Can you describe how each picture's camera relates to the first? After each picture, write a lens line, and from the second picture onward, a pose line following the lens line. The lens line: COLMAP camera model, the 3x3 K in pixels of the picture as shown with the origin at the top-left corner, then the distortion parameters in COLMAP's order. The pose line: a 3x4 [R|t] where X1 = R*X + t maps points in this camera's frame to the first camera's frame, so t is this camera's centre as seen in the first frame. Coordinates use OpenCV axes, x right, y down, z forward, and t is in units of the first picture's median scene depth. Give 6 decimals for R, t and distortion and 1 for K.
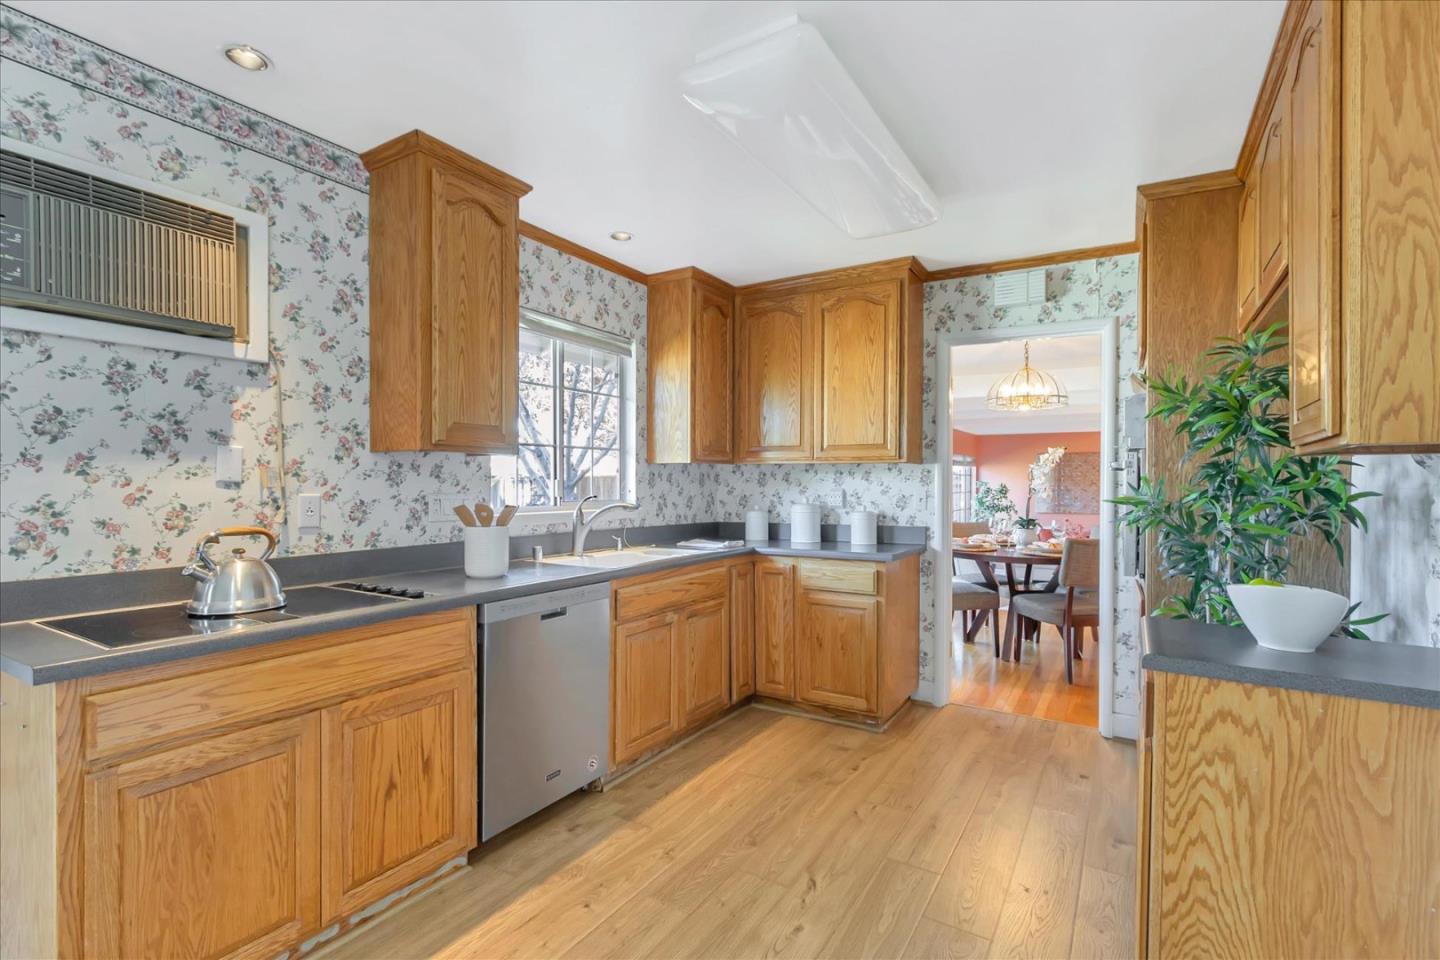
lens RADIAL K [[664.9, 0, 723.2], [0, 664.9, 488.6], [0, 0, 1]] dist [0.000964, 0.000200]
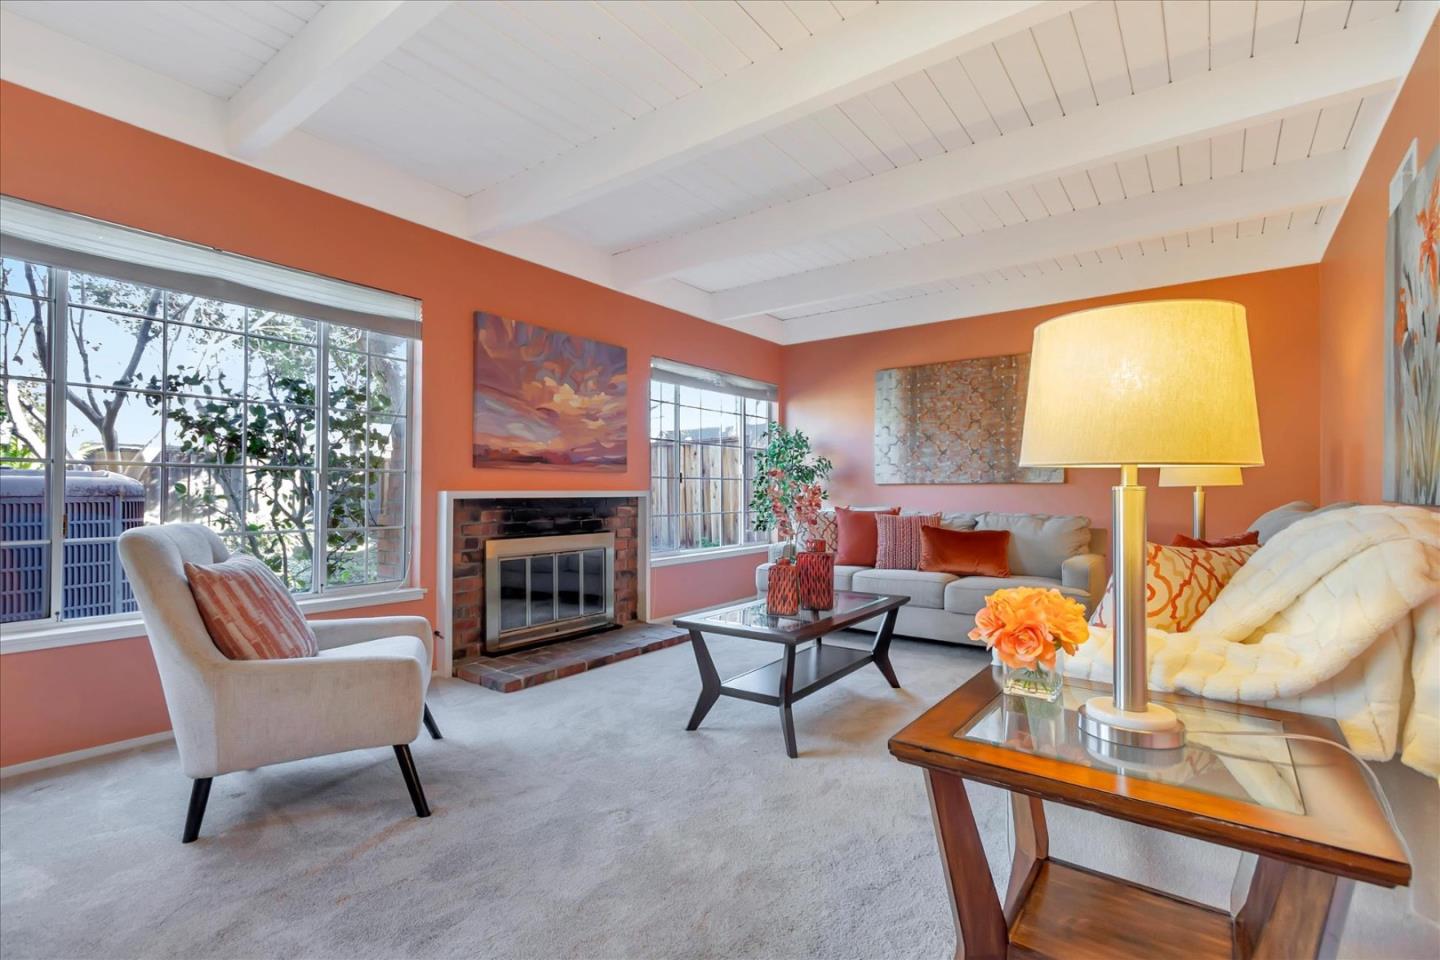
lens RADIAL K [[656.1, 0, 720.1], [0, 656.1, 484.7], [0, 0, 1]] dist [0.003177, 0.000251]
pose [[0.995797, 0.000037, -0.091590, 1.341872], [-0.001908, 0.999791, -0.020344, 0.157908], [0.091570, 0.020433, 0.995589, 1.629370]]
